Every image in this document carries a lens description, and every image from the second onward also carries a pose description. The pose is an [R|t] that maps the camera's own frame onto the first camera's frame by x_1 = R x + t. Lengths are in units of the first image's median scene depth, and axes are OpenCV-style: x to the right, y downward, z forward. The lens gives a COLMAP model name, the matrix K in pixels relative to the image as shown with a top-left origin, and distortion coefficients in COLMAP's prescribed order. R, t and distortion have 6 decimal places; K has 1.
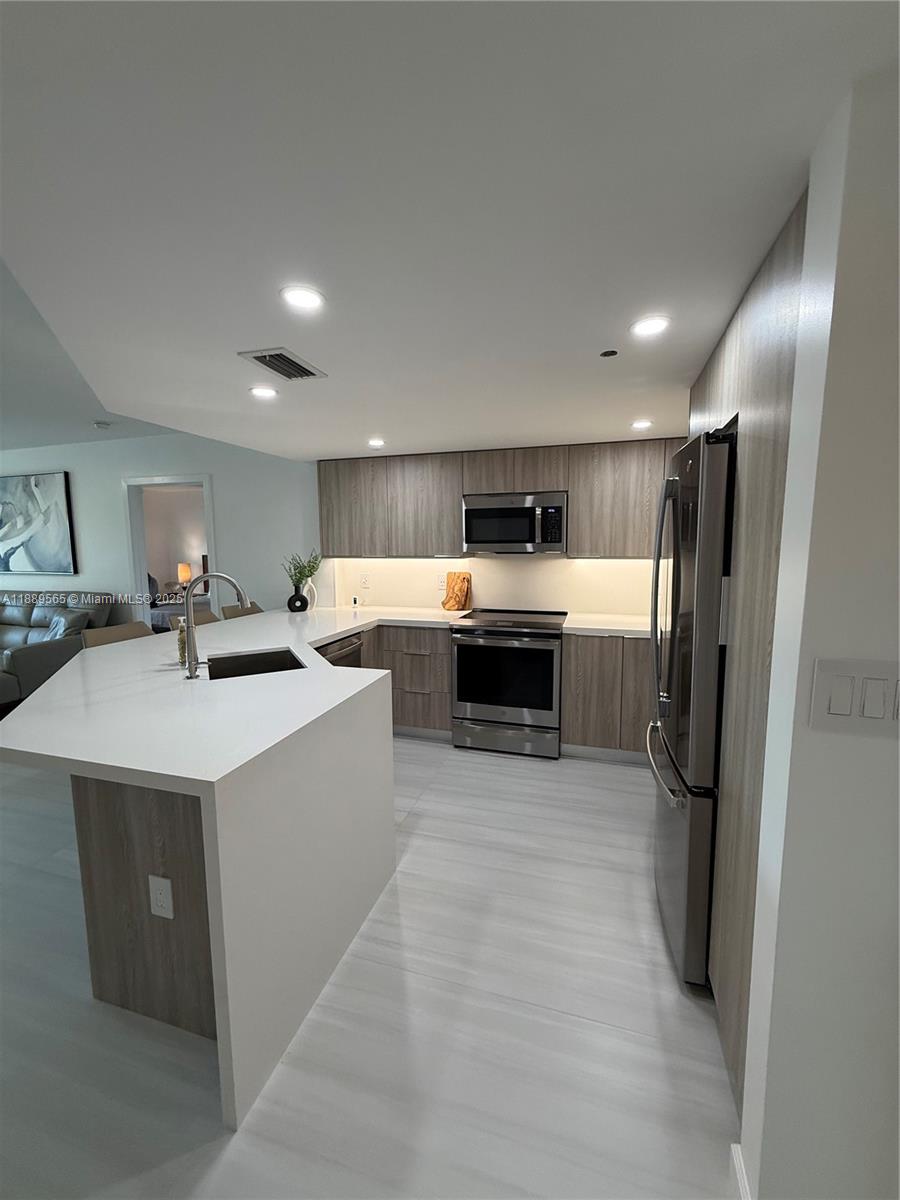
lens RADIAL K [[479.9, 0, 451.2], [0, 479.9, 596.7], [0, 0, 1]] dist [-0.001037, 0.000084]
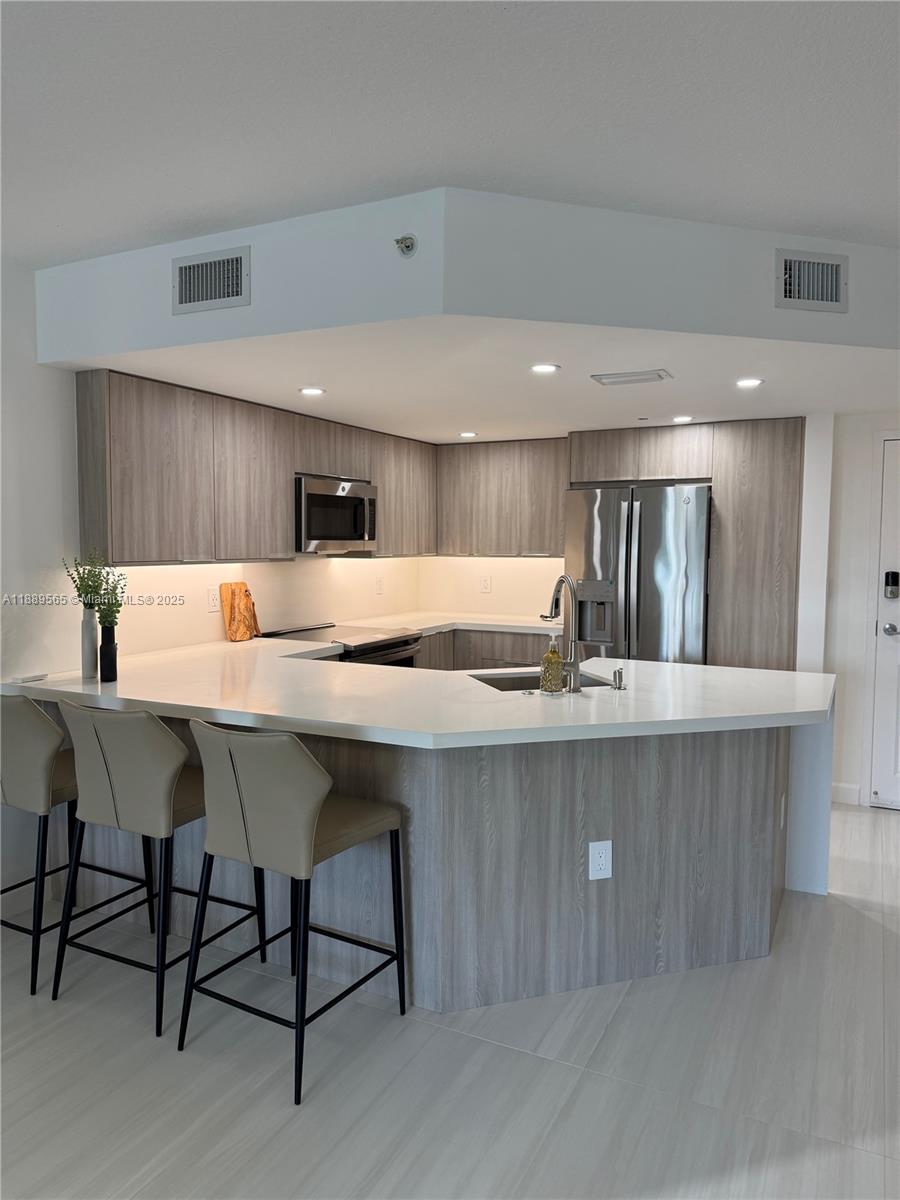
lens RADIAL K [[833.1, 0, 450.0], [0, 833.1, 600.0], [0, 0, 1]] dist [0.117893, -0.229325]
pose [[0.168545, -0.063673, 0.983635, -1.155589], [0.102751, 0.993610, 0.046713, -0.055474], [-0.980324, 0.093196, 0.174010, 0.556327]]
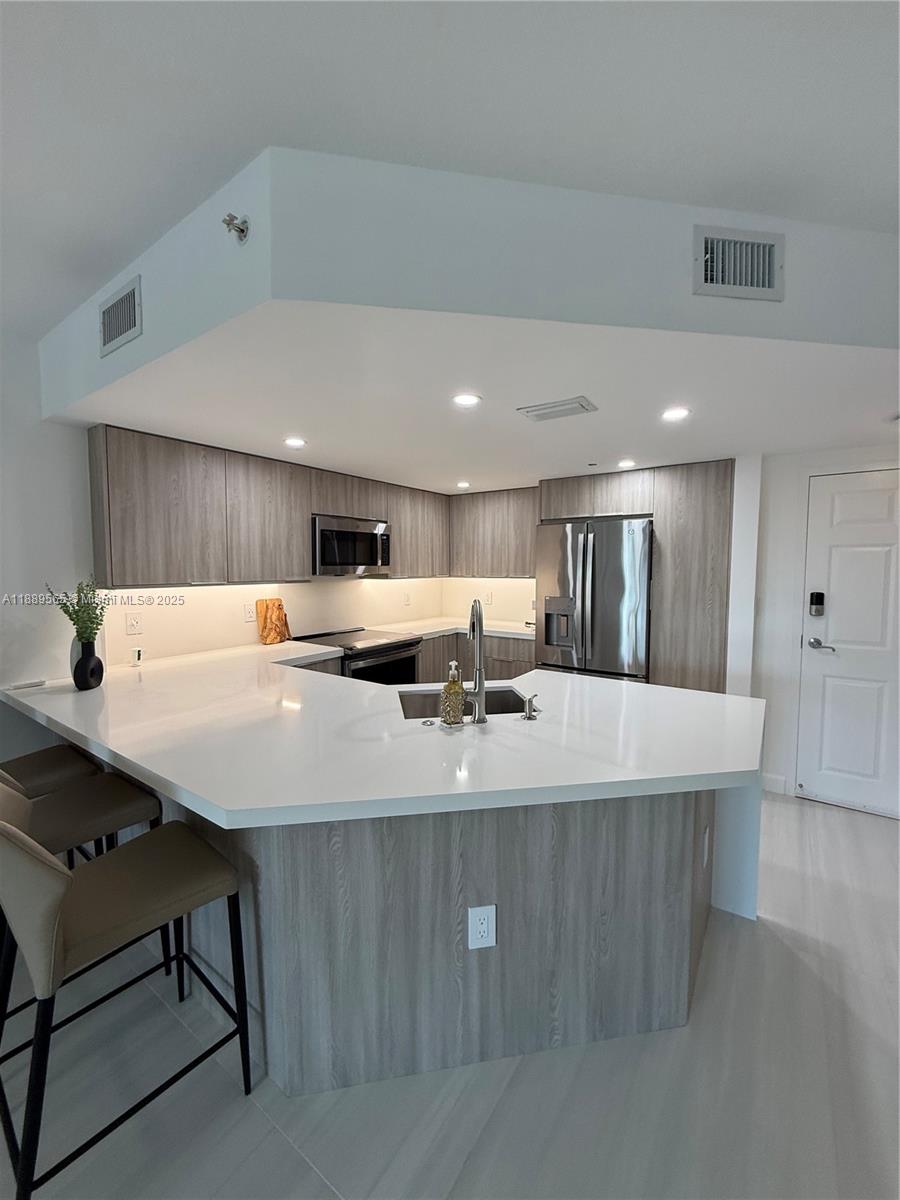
lens RADIAL K [[479.9, 0, 451.2], [0, 479.9, 596.7], [0, 0, 1]] dist [-0.001037, 0.000084]
pose [[0.306248, -0.055405, 0.950338, -0.761709], [0.102744, 0.994397, 0.024864, -0.046843], [-0.946391, 0.090027, 0.310225, 0.459571]]
